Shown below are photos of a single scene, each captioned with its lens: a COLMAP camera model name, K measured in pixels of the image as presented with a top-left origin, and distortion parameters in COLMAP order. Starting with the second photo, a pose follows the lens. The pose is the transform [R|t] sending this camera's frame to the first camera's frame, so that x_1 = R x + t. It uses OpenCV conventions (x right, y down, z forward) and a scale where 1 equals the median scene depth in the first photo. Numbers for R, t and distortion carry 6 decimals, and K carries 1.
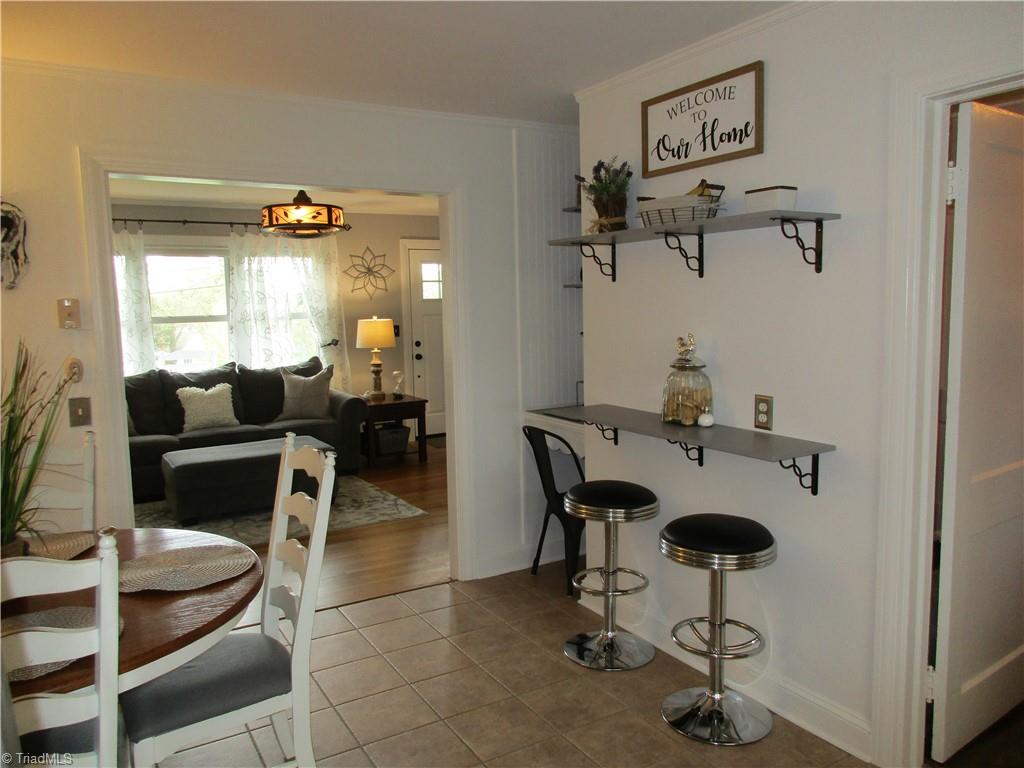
lens RADIAL K [[767.6, 0, 511.9], [0, 767.6, 377.9], [0, 0, 1]] dist [0.003329, 0.003417]
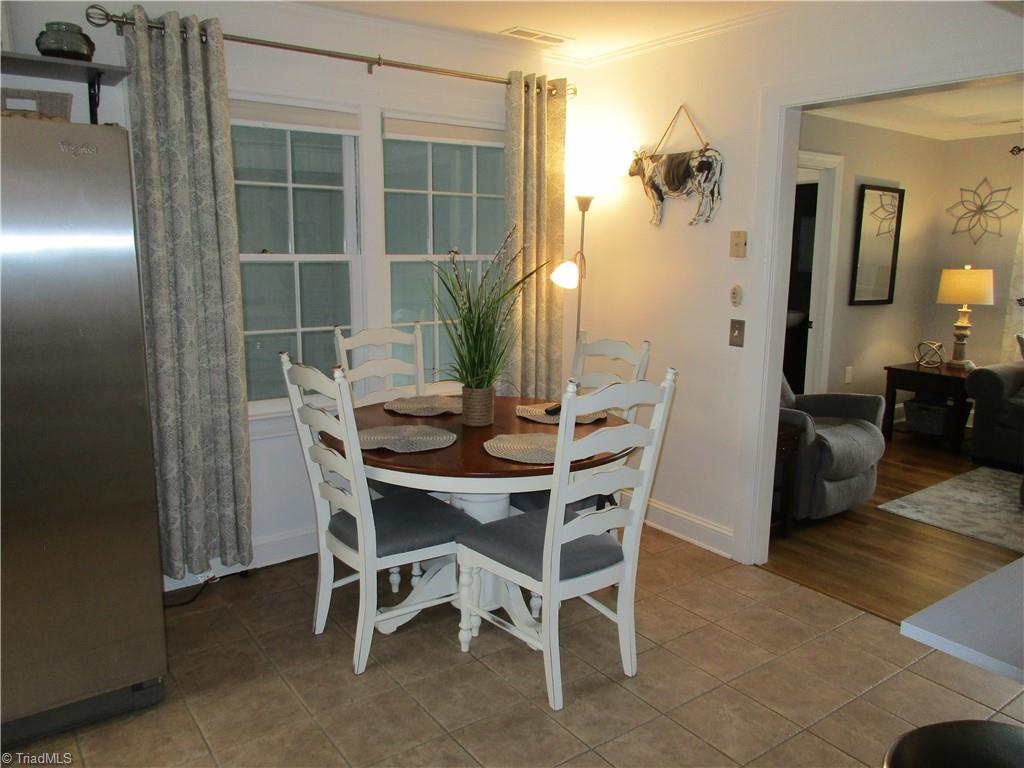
lens RADIAL K [[767.6, 0, 511.9], [0, 767.6, 377.9], [0, 0, 1]] dist [0.003329, 0.003417]
pose [[0.438796, 0.198857, -0.876307, 0.332846], [-0.115067, 0.979612, 0.164682, -0.042998], [0.891189, 0.028572, 0.452732, 0.210555]]
